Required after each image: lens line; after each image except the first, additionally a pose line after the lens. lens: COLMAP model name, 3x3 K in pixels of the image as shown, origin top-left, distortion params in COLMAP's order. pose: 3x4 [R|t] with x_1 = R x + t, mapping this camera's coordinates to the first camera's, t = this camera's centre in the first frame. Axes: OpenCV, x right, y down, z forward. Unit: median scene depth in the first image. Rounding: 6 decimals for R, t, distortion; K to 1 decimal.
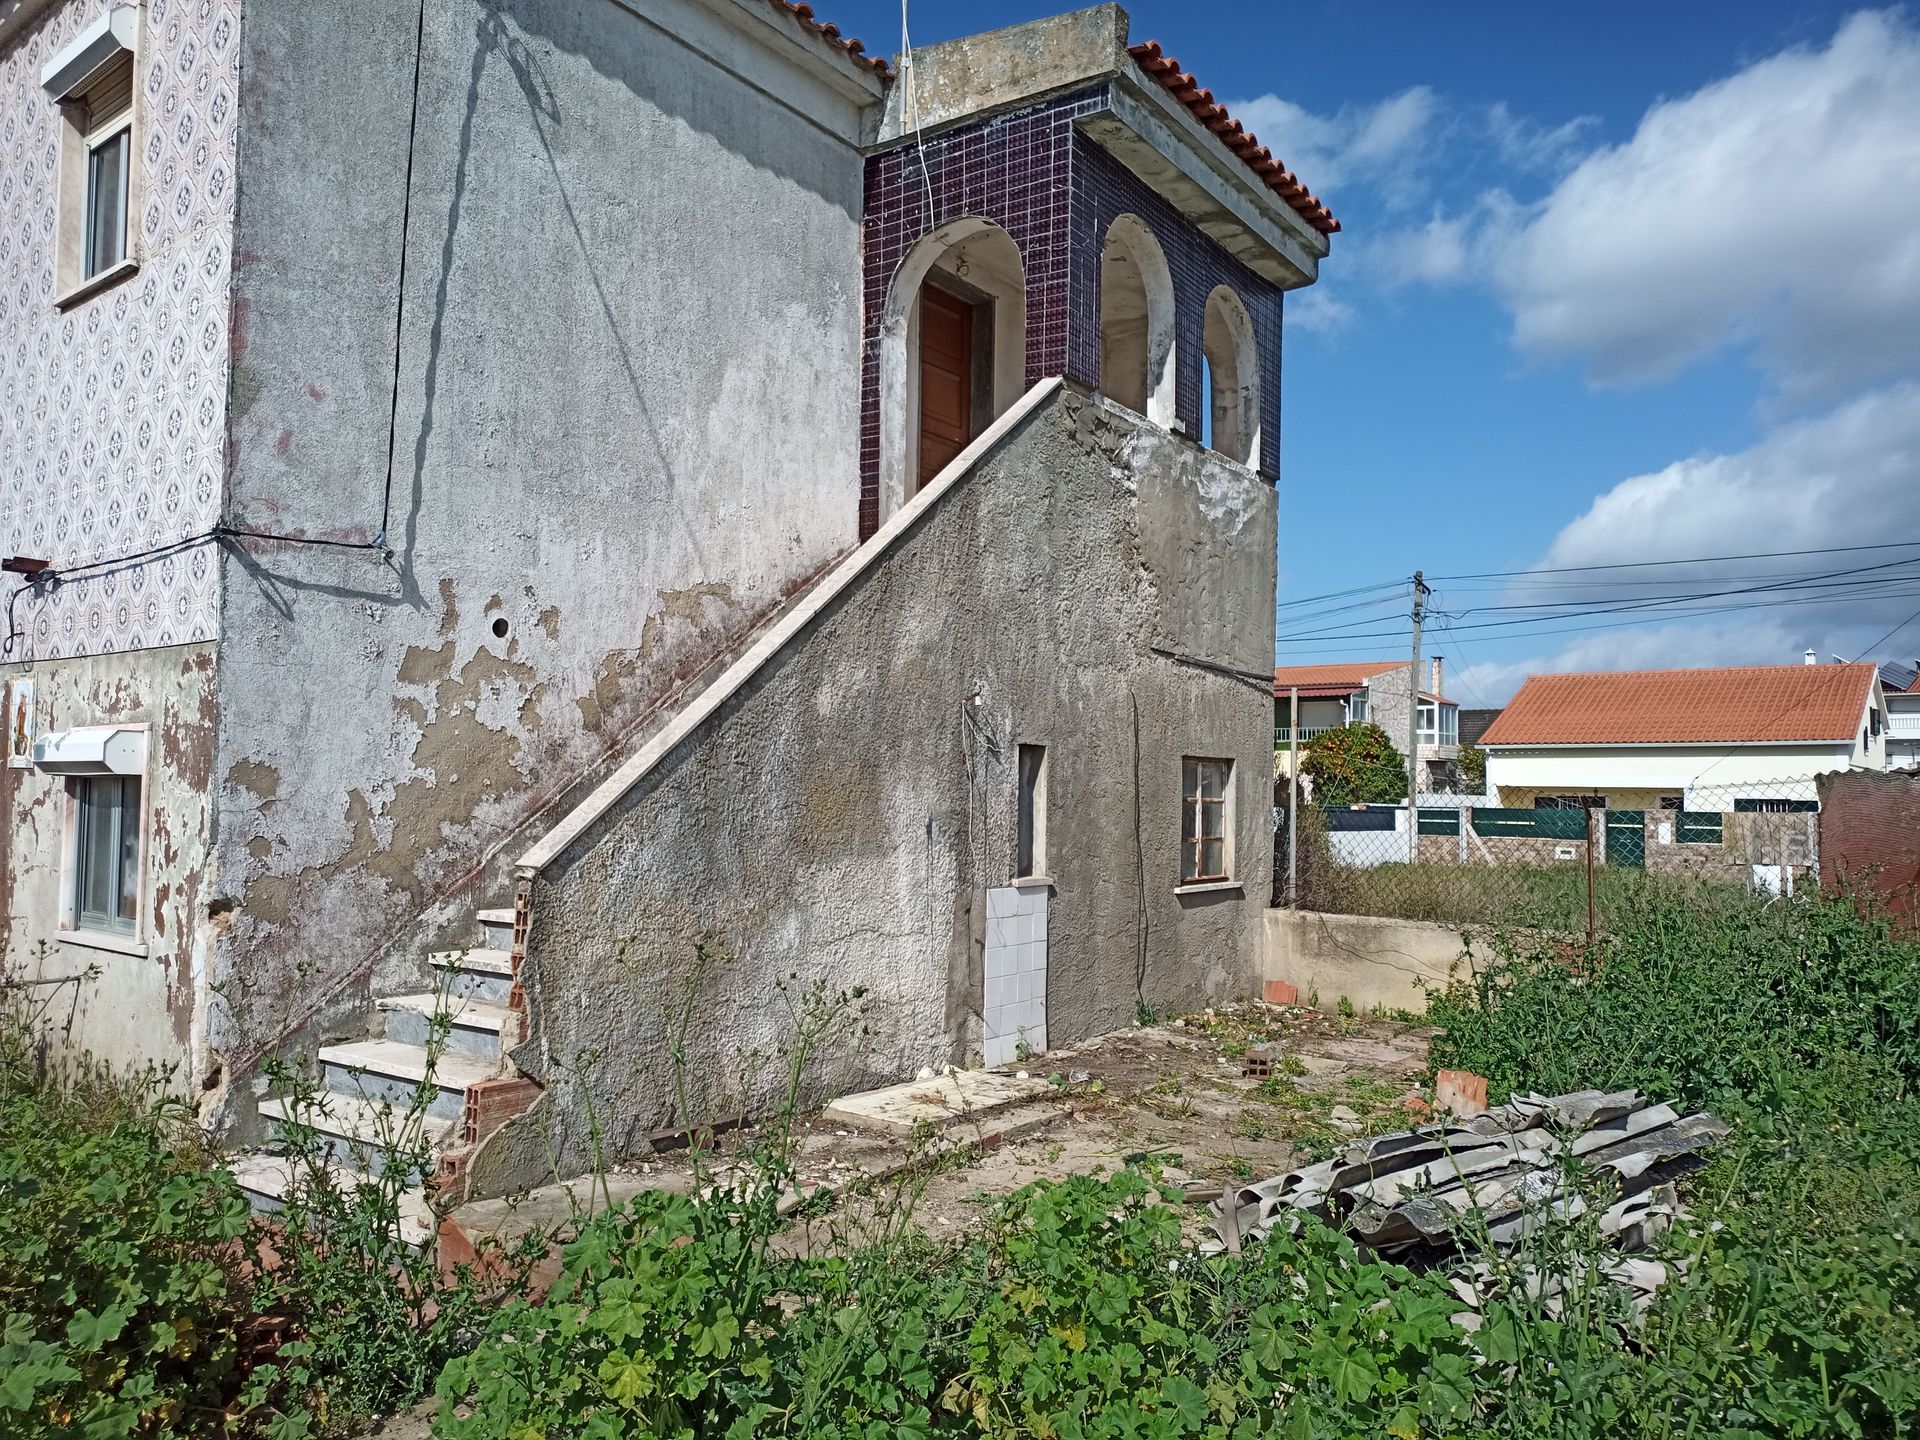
lens RADIAL K [[1458.3, 0, 962.3], [0, 1458.3, 715.8], [0, 0, 1]] dist [0.102500, -0.128337]
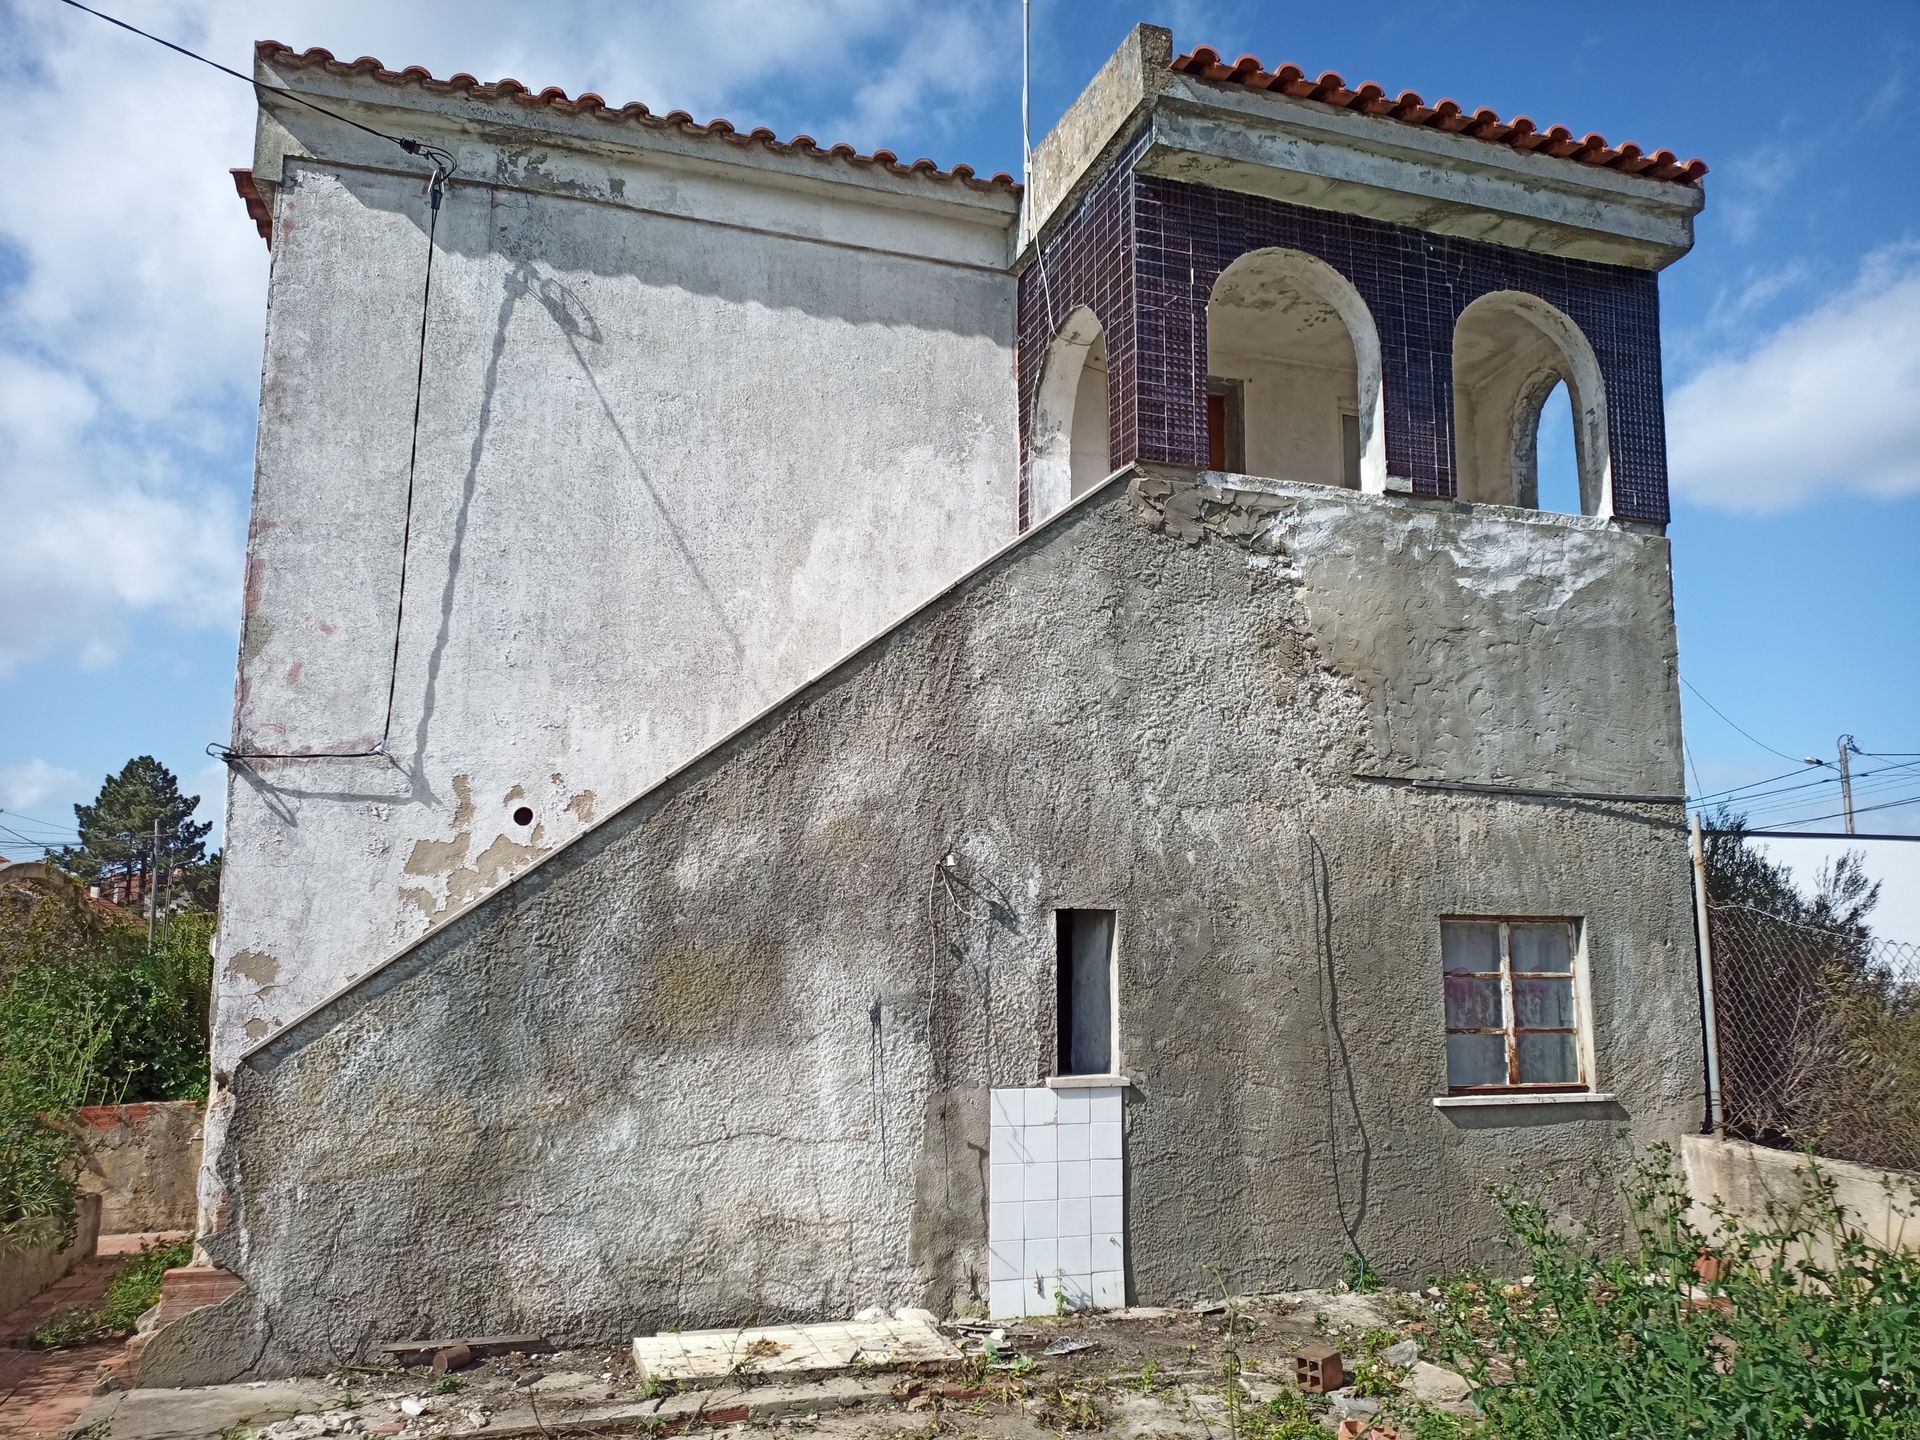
lens RADIAL K [[1446.0, 0, 960.0], [0, 1446.0, 720.0], [0, 0, 1]] dist [0.079100, -0.077681]
pose [[0.795786, -0.106670, -0.596109, 0.537310], [0.042400, 0.991763, -0.120867, 0.010903], [0.604091, 0.070909, 0.793754, 0.339729]]
